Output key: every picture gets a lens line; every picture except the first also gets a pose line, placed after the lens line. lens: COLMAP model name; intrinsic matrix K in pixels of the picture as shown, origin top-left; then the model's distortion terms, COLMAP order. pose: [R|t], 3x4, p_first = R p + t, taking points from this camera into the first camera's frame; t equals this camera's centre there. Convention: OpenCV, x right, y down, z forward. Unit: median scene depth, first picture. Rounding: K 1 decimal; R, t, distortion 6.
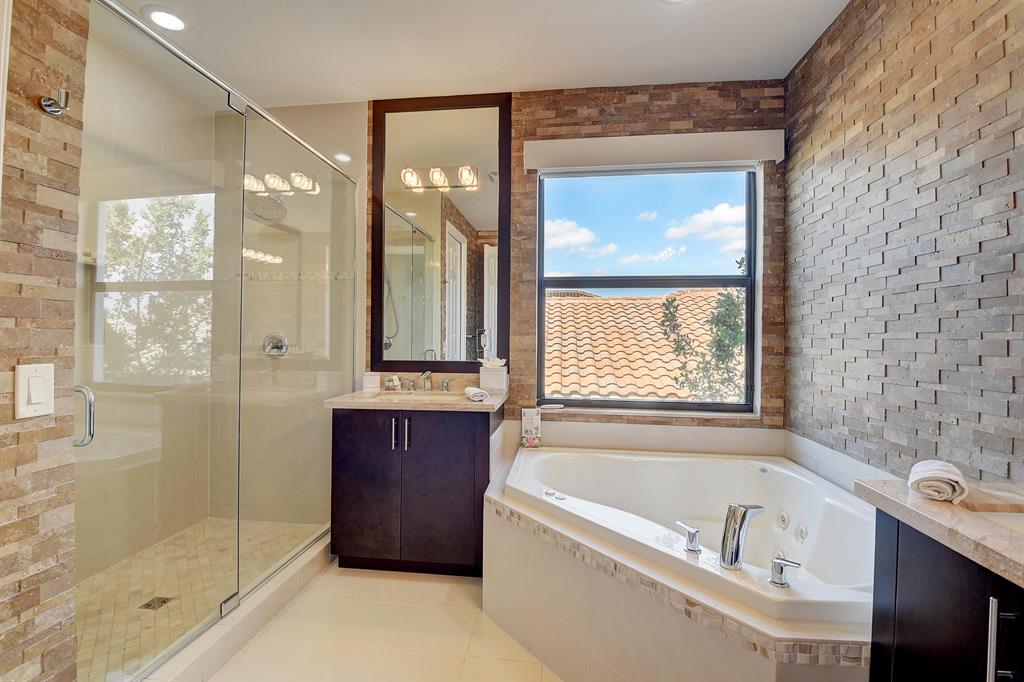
lens RADIAL K [[448.0, 0, 508.1], [0, 448.0, 330.5], [0, 0, 1]] dist [0.002654, -0.015599]
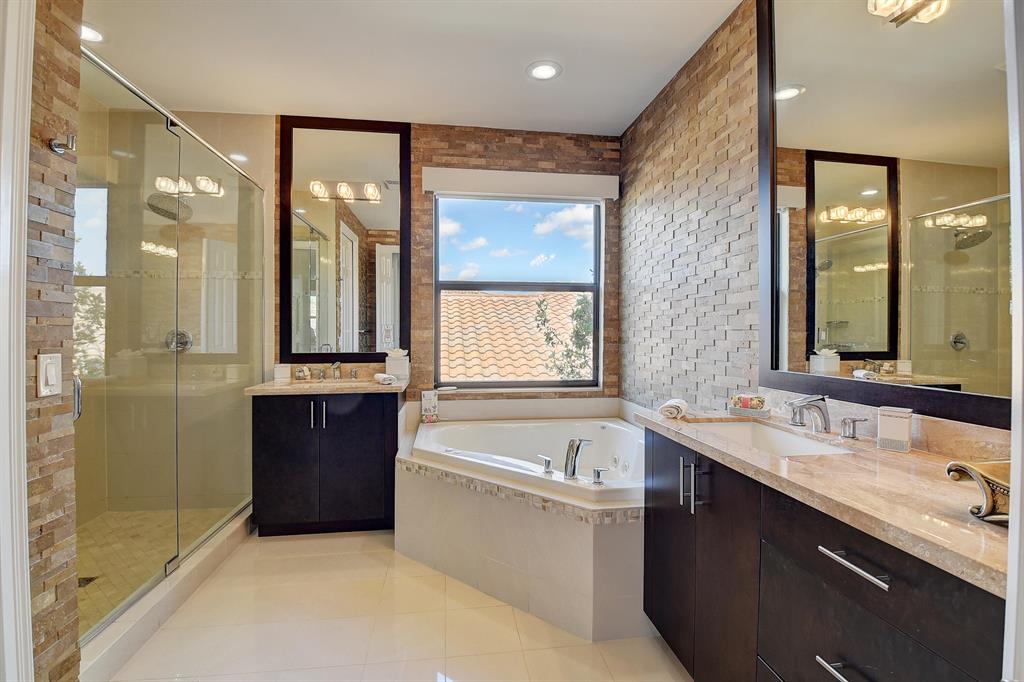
lens RADIAL K [[448.0, 0, 508.1], [0, 448.0, 330.5], [0, 0, 1]] dist [0.002654, -0.015599]
pose [[0.966886, -0.006298, 0.255131, -0.054739], [0.003410, 0.999925, 0.011762, -0.000125], [-0.255186, -0.010503, 0.966835, -0.231485]]
